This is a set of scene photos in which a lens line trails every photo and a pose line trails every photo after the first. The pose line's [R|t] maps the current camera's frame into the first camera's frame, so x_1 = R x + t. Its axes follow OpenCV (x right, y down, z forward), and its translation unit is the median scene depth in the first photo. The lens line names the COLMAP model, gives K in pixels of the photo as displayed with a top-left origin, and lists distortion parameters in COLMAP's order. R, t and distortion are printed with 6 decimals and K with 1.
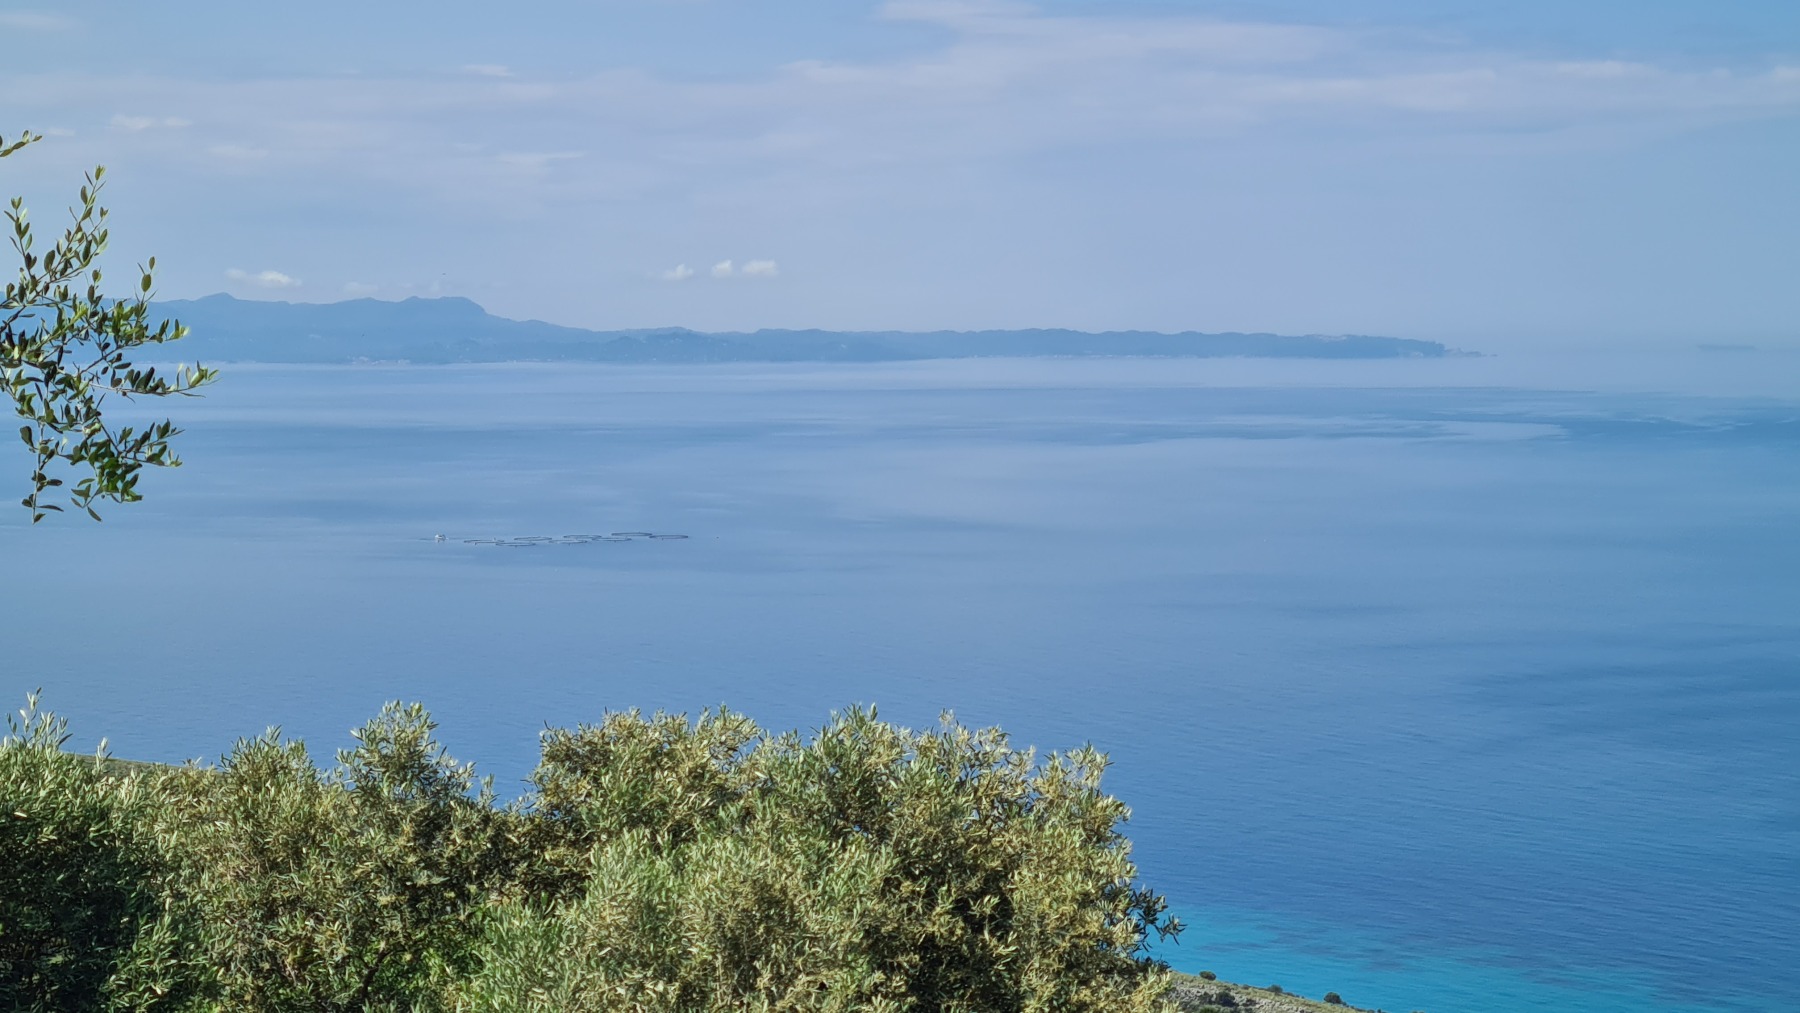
lens RADIAL K [[4046.0, 0, 900.0], [0, 4046.0, 506.5], [0, 0, 1]] dist [0.119067, 0.459686]
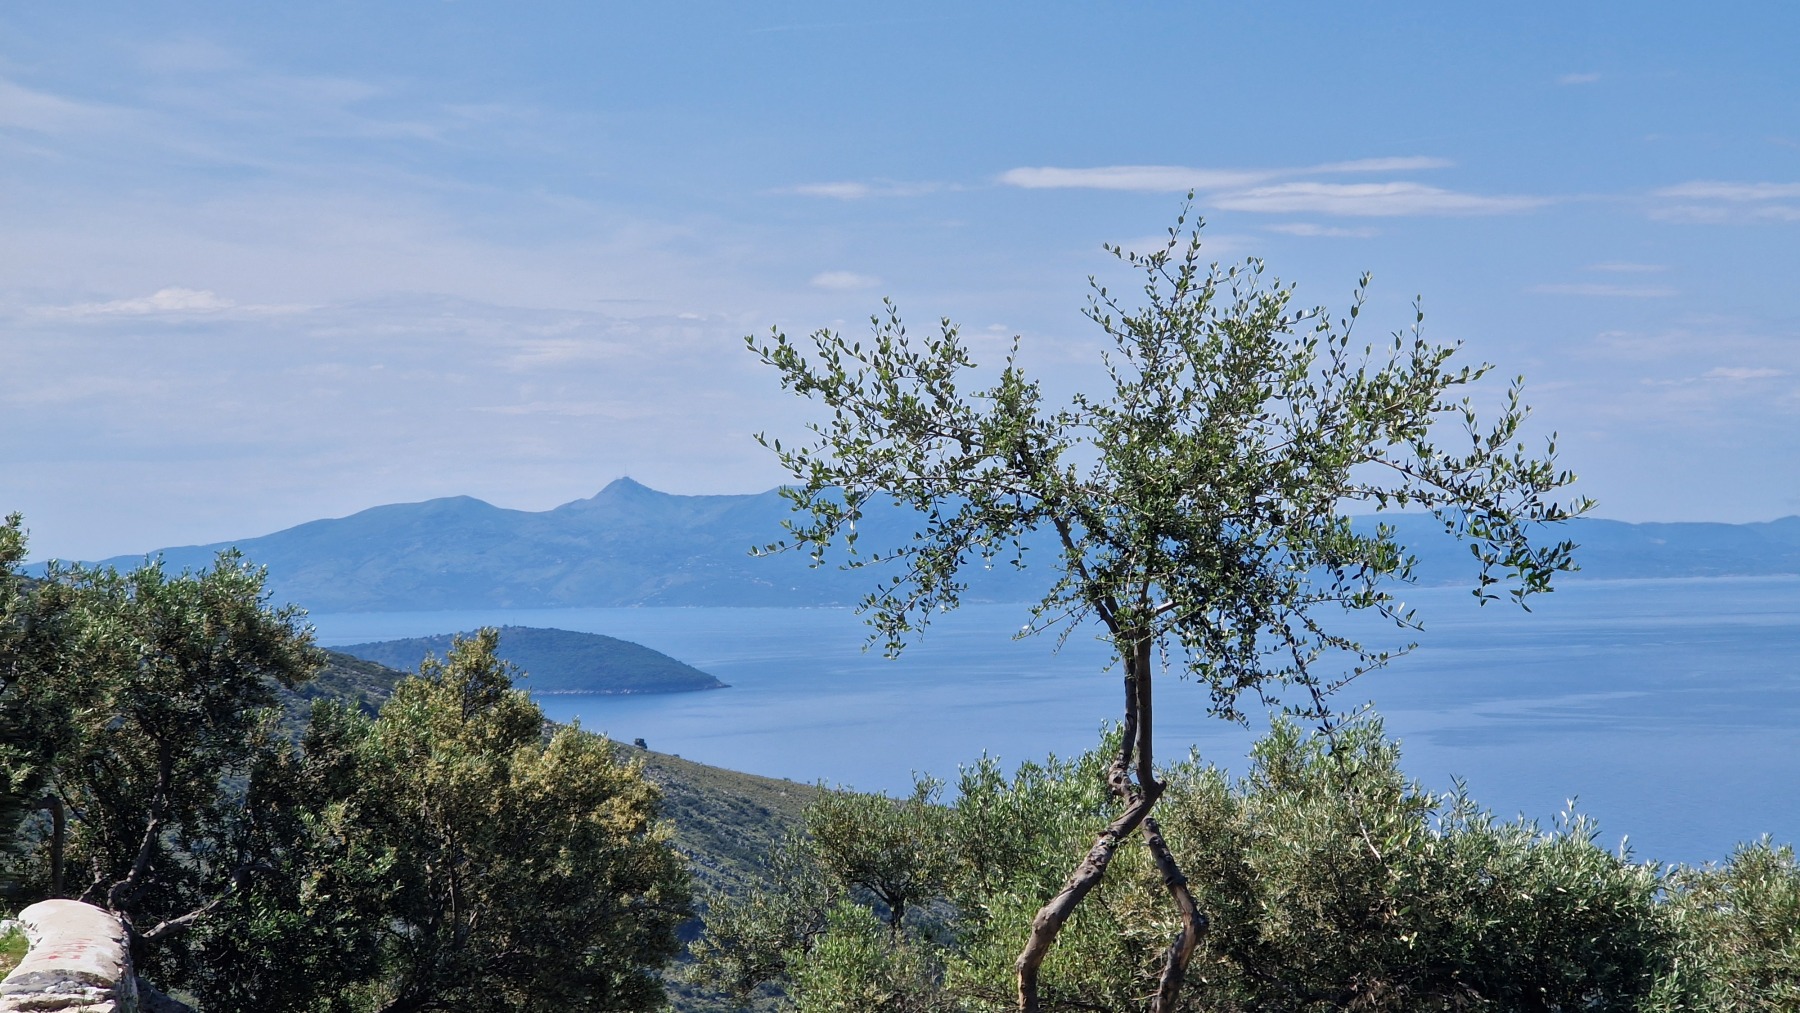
lens RADIAL K [[3507.4, 0, 977.3], [0, 3507.4, 503.9], [0, 0, 1]] dist [-0.098916, 2.219789]
pose [[0.922864, -0.027770, -0.384122, 0.046361], [0.006212, 0.998341, -0.057250, 0.015095], [0.385075, 0.050448, 0.921506, -0.113492]]
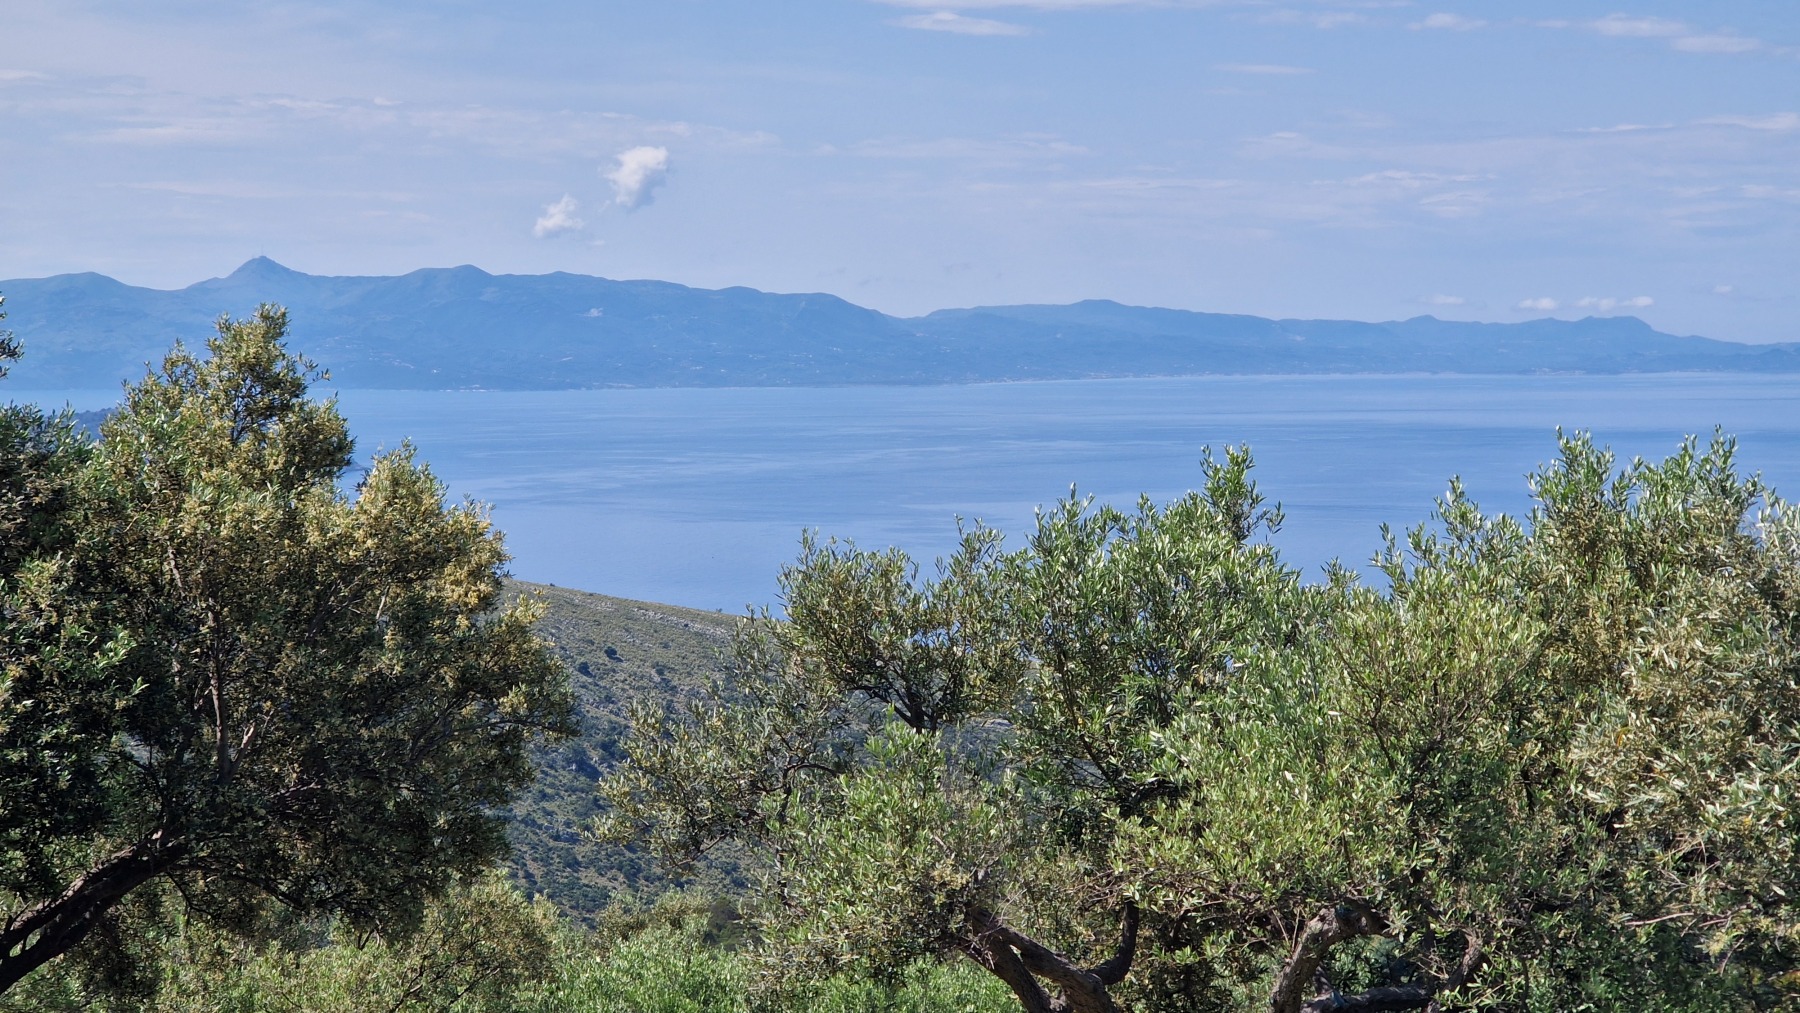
lens RADIAL K [[3507.4, 0, 977.3], [0, 3507.4, 503.9], [0, 0, 1]] dist [-0.098916, 2.219789]
pose [[0.957027, 0.009465, -0.289844, -0.271231], [-0.008997, 0.999955, 0.002947, 0.035404], [0.289859, -0.000213, 0.957069, 0.332395]]
